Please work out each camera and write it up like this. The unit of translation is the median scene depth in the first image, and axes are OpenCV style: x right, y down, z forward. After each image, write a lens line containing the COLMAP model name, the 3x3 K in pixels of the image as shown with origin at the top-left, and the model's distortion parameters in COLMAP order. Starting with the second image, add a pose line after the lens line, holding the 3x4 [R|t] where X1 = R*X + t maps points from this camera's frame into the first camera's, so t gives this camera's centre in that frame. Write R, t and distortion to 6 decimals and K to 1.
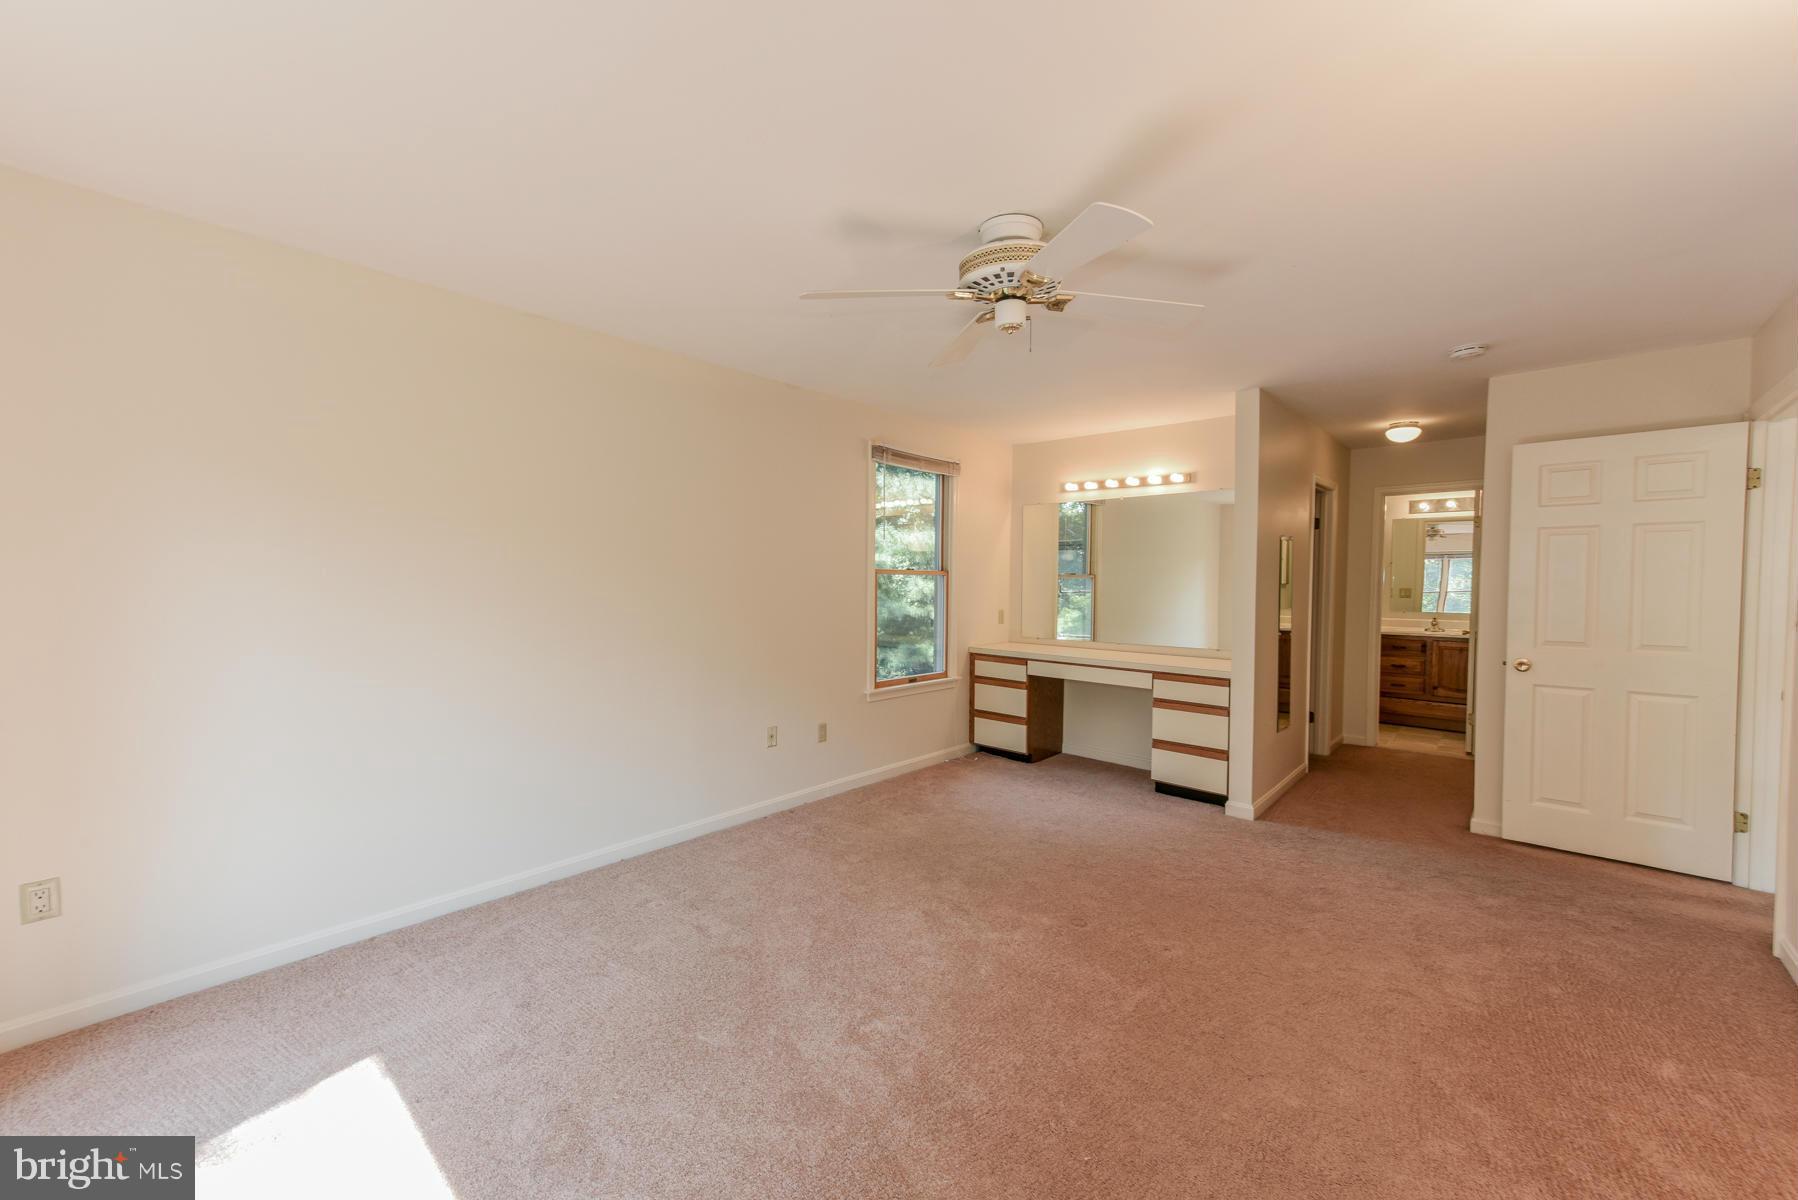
lens RADIAL K [[704.9, 0, 902.3], [0, 704.9, 594.9], [0, 0, 1]] dist [0.016938, -0.001033]
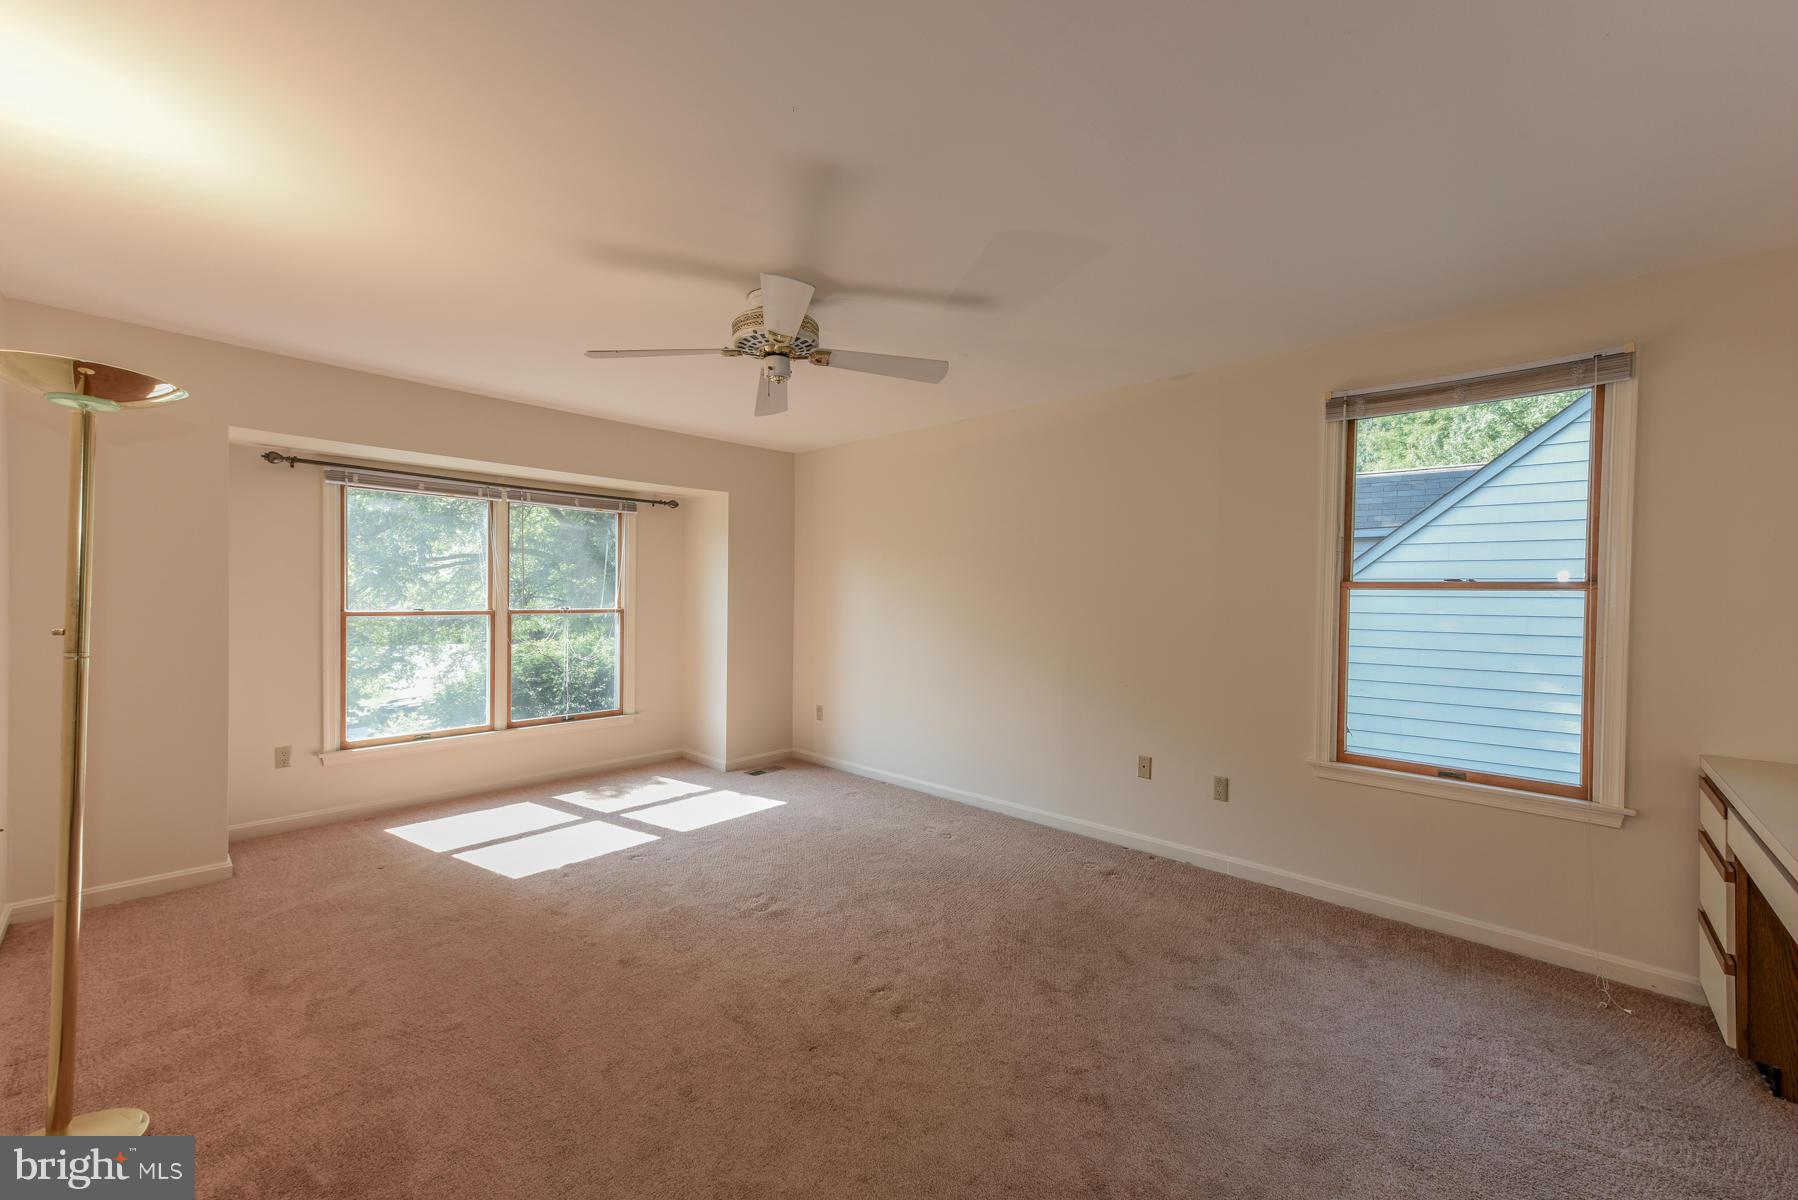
lens RADIAL K [[704.9, 0, 895.0], [0, 704.9, 600.7], [0, 0, 1]] dist [0.016938, -0.001033]
pose [[-0.024544, 0.012990, -0.999614, 0.698791], [-0.030319, 0.999446, 0.013732, -0.016217], [0.999239, 0.030645, -0.024136, 0.655391]]
